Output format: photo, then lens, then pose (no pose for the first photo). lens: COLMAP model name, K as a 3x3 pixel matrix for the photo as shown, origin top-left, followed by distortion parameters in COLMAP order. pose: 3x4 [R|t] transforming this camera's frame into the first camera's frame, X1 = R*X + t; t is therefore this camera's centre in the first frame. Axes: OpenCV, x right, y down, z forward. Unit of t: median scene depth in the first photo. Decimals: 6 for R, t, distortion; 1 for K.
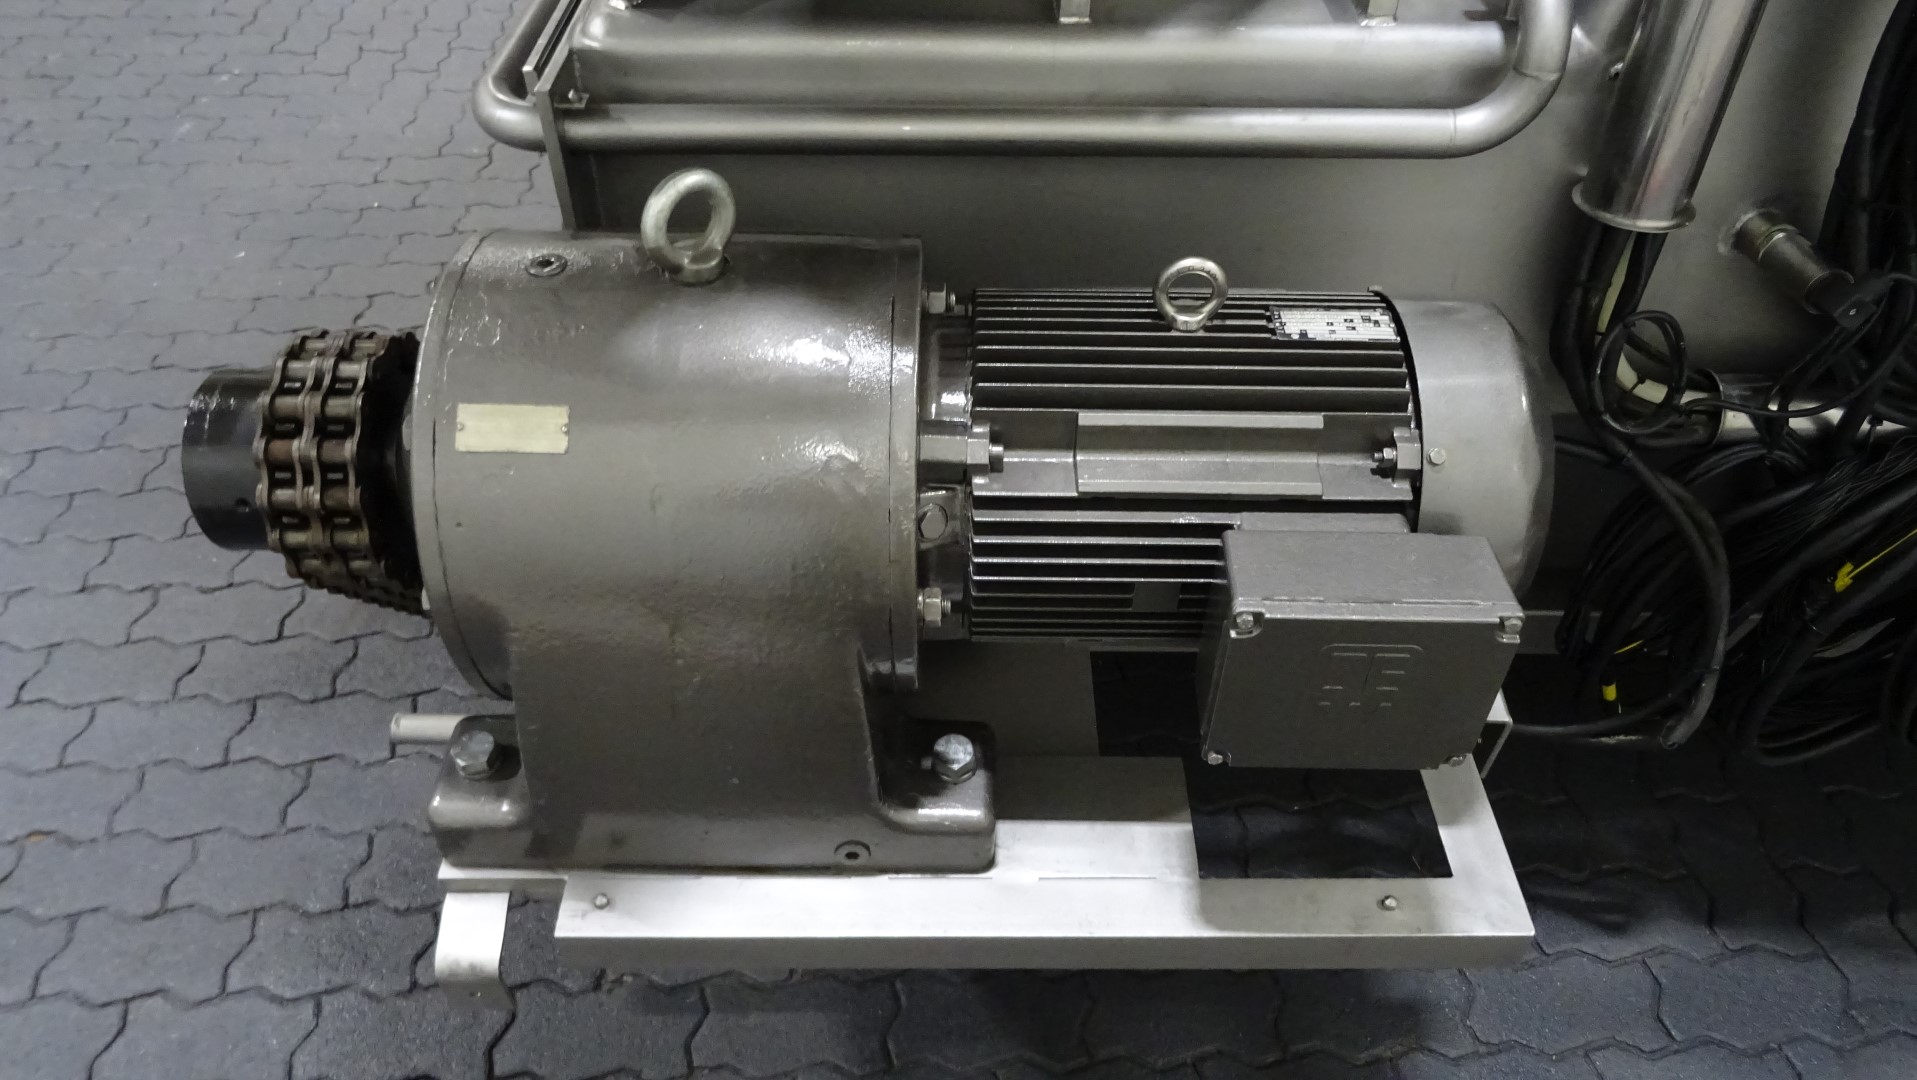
lens RADIAL K [[1375.4, 0, 958.5], [0, 1375.4, 540.0], [0, 0, 1]] dist [-0.006941, -0.002173]
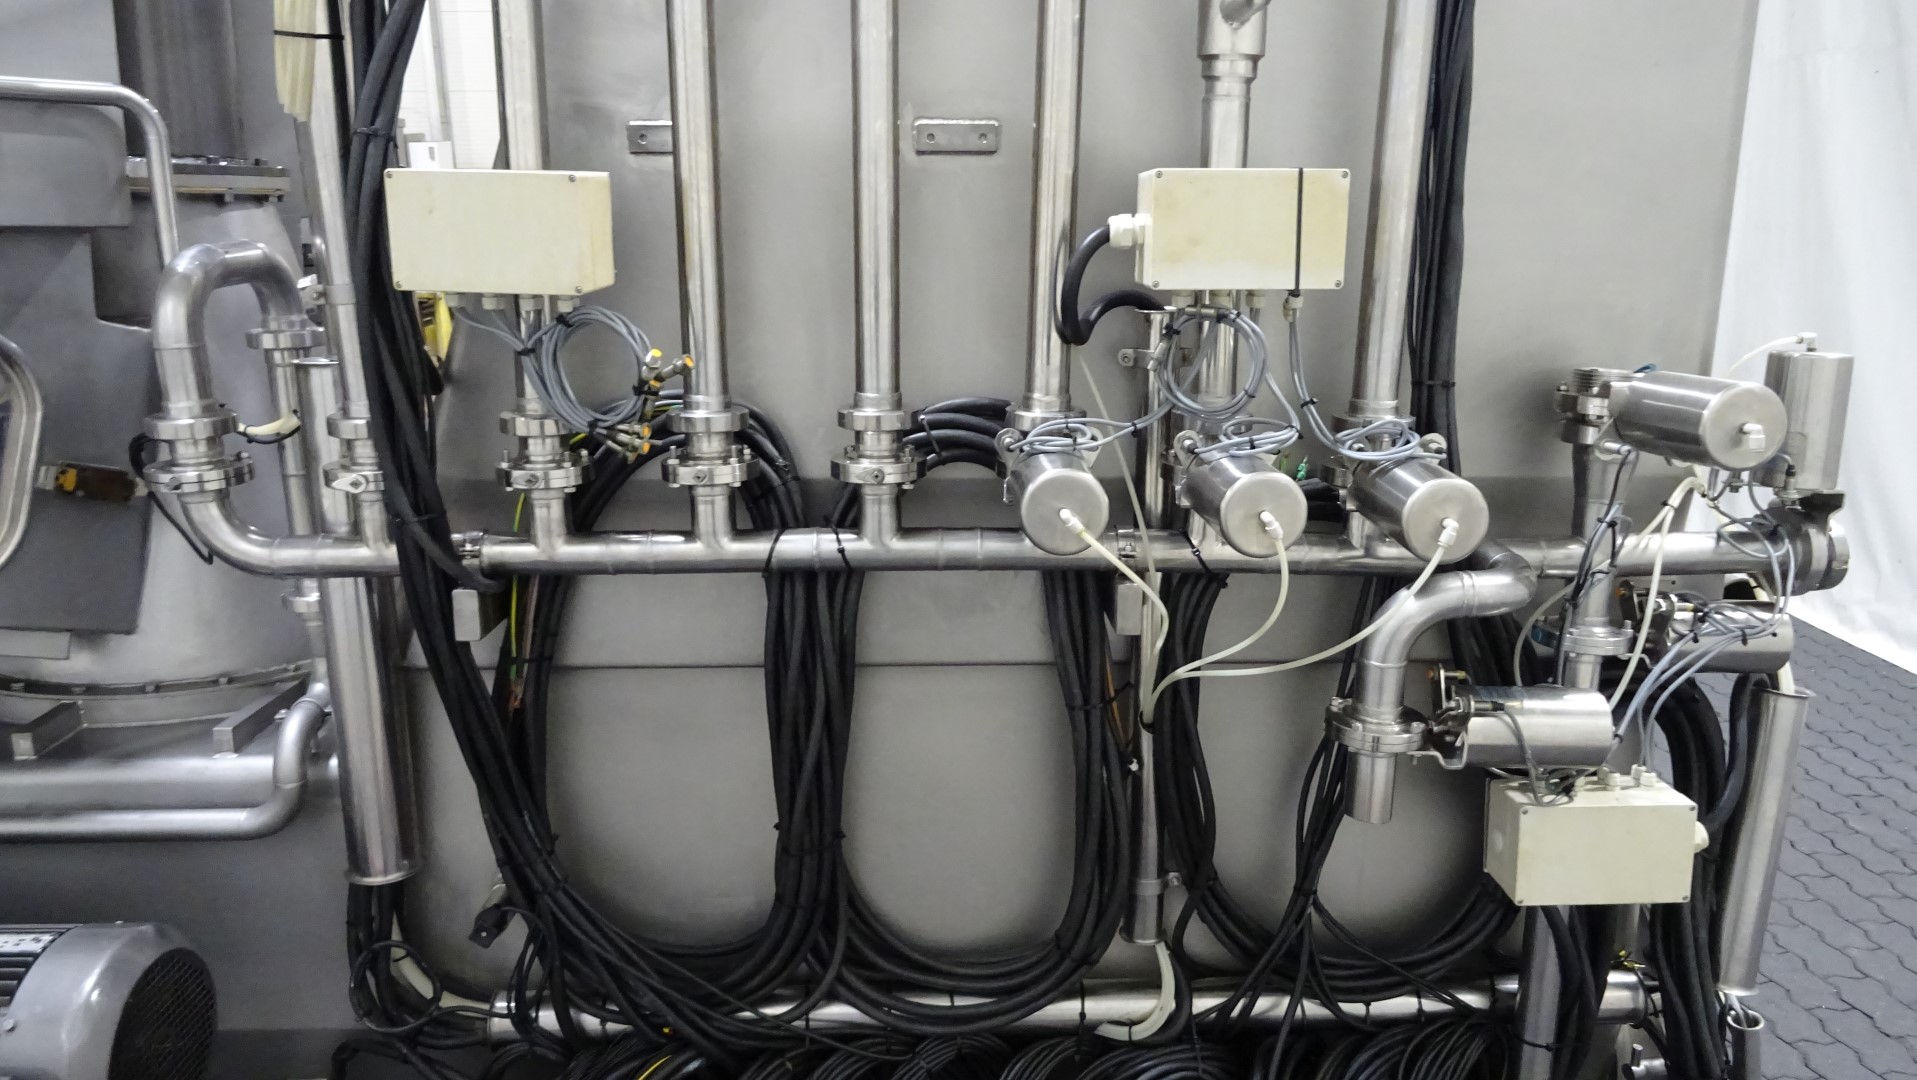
lens RADIAL K [[1375.4, 0, 958.5], [0, 1375.4, 540.0], [0, 0, 1]] dist [-0.006941, -0.002173]
pose [[0.999774, -0.019001, 0.009551, 1.184879], [0.021227, 0.864303, -0.502523, 0.217885], [0.001294, 0.502612, 0.864511, -0.481550]]
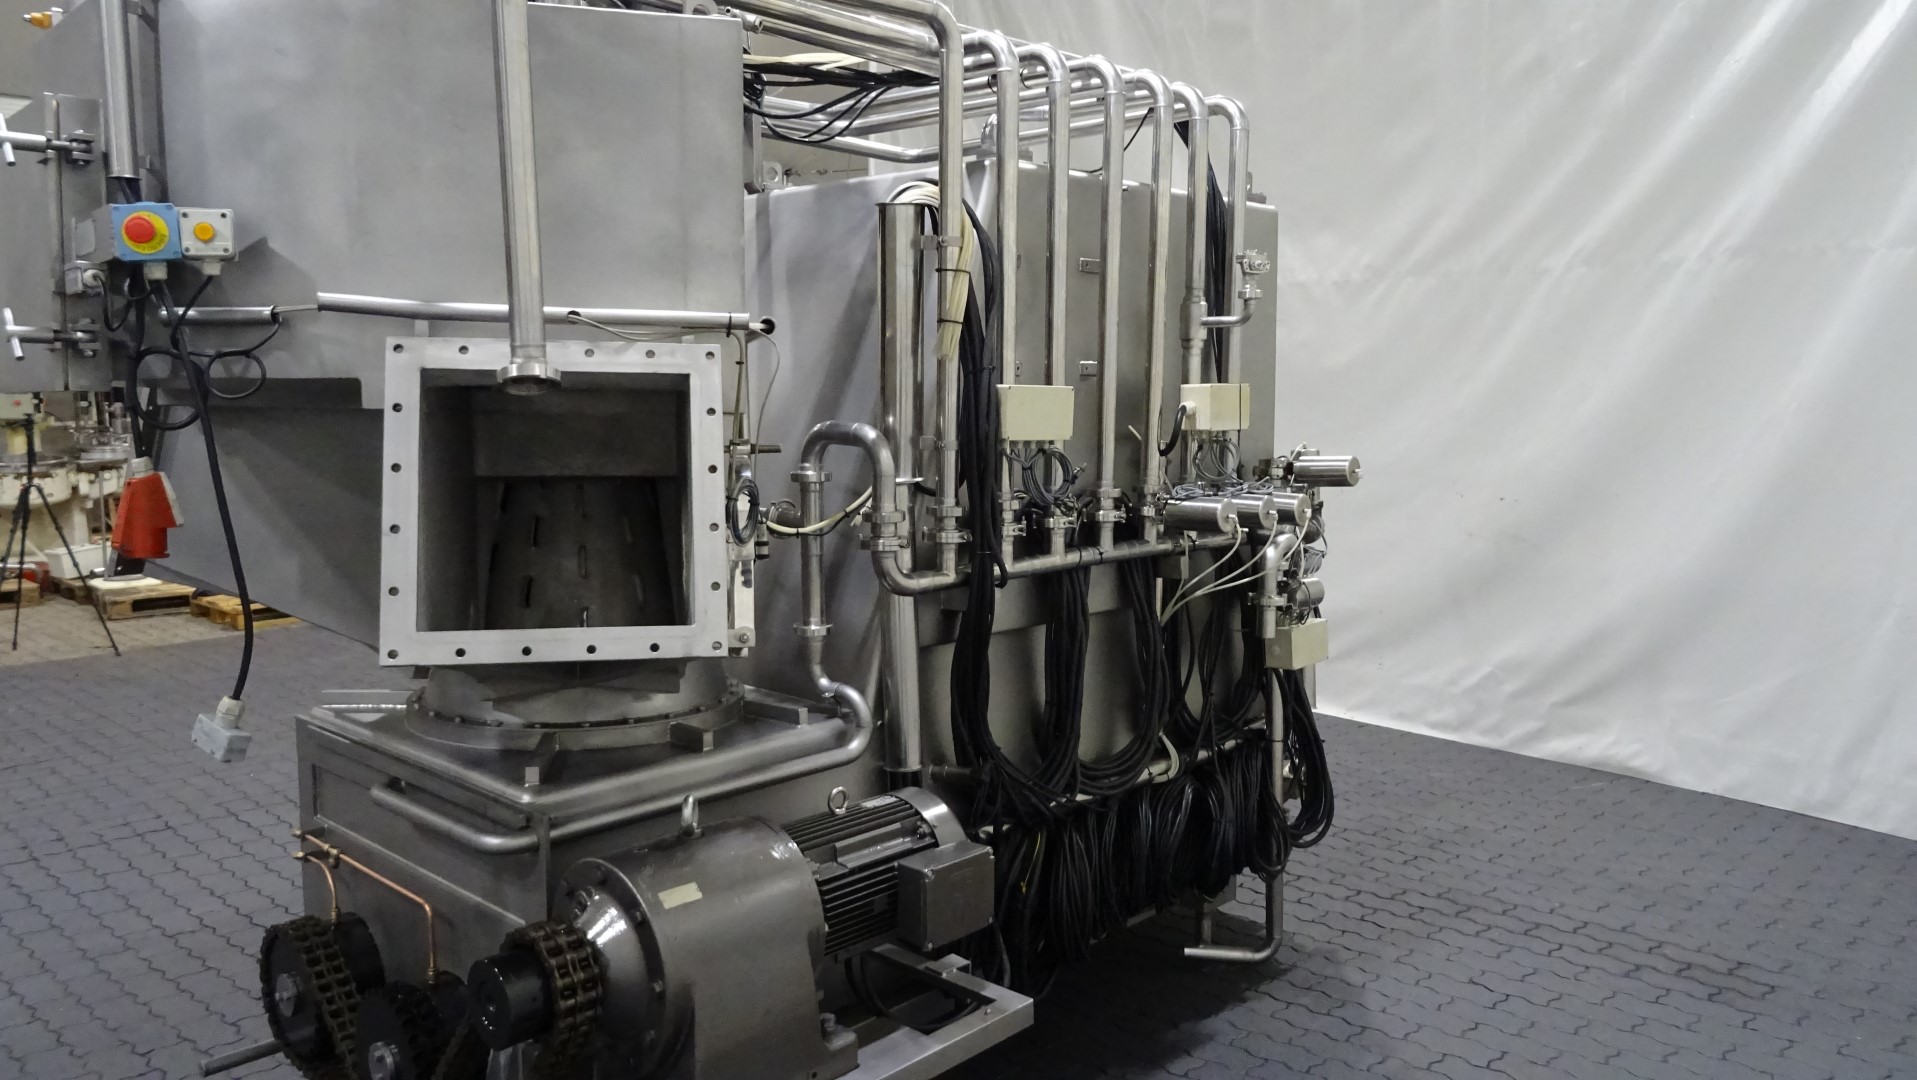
lens RADIAL K [[1375.4, 0, 958.5], [0, 1375.4, 540.0], [0, 0, 1]] dist [-0.006941, -0.002173]
pose [[0.680610, -0.094281, 0.726554, -1.334047], [0.507830, 0.775514, -0.375082, 0.470120], [-0.528090, 0.624250, 0.575702, -0.854812]]
